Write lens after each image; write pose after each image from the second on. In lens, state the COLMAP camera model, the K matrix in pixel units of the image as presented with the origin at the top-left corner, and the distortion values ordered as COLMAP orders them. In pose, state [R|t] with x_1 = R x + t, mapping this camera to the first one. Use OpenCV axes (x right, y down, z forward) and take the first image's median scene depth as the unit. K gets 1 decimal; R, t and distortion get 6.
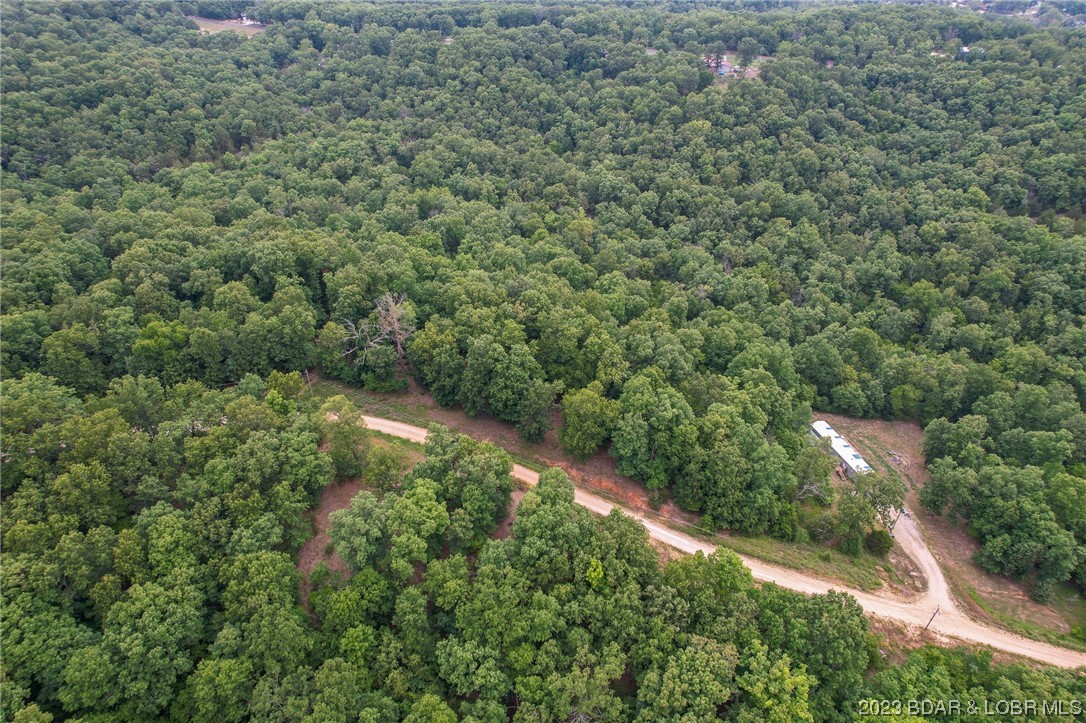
lens RADIAL K [[698.4, 0, 550.2], [0, 698.4, 366.0], [0, 0, 1]] dist [-0.085168, 0.077336]
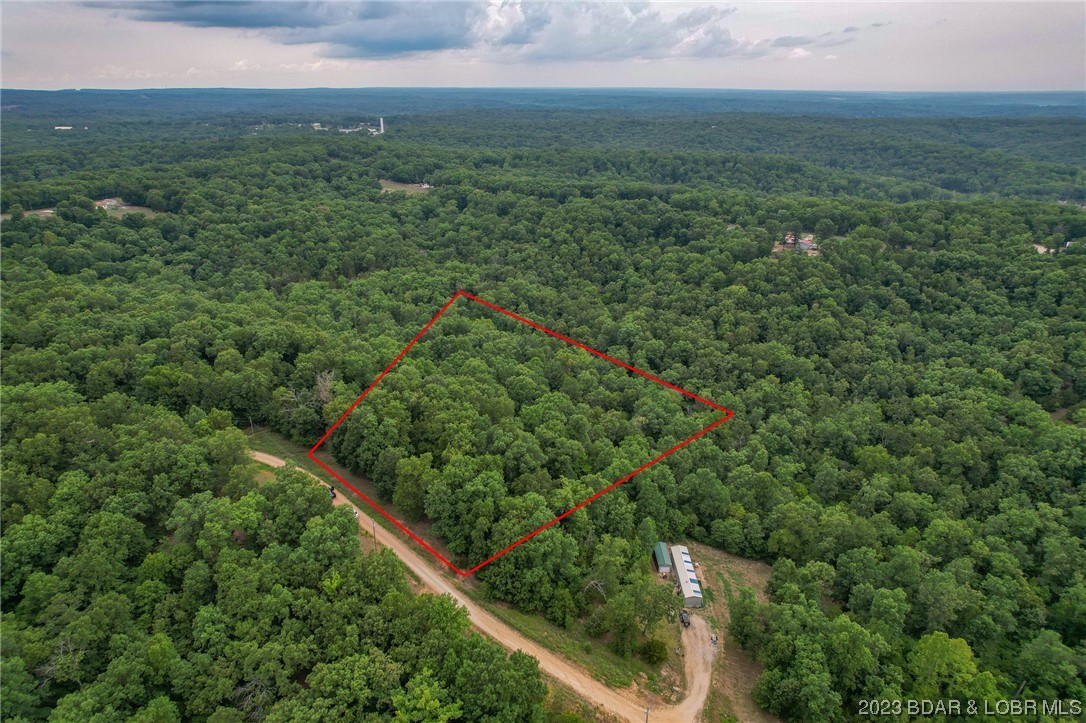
lens RADIAL K [[698.4, 0, 551.3], [0, 698.4, 364.7], [0, 0, 1]] dist [-0.085168, 0.077336]
pose [[0.953606, 0.115263, -0.278120, 0.389681], [-0.176933, 0.961999, -0.207973, 0.058012], [0.243580, 0.247533, 0.937761, -0.078810]]
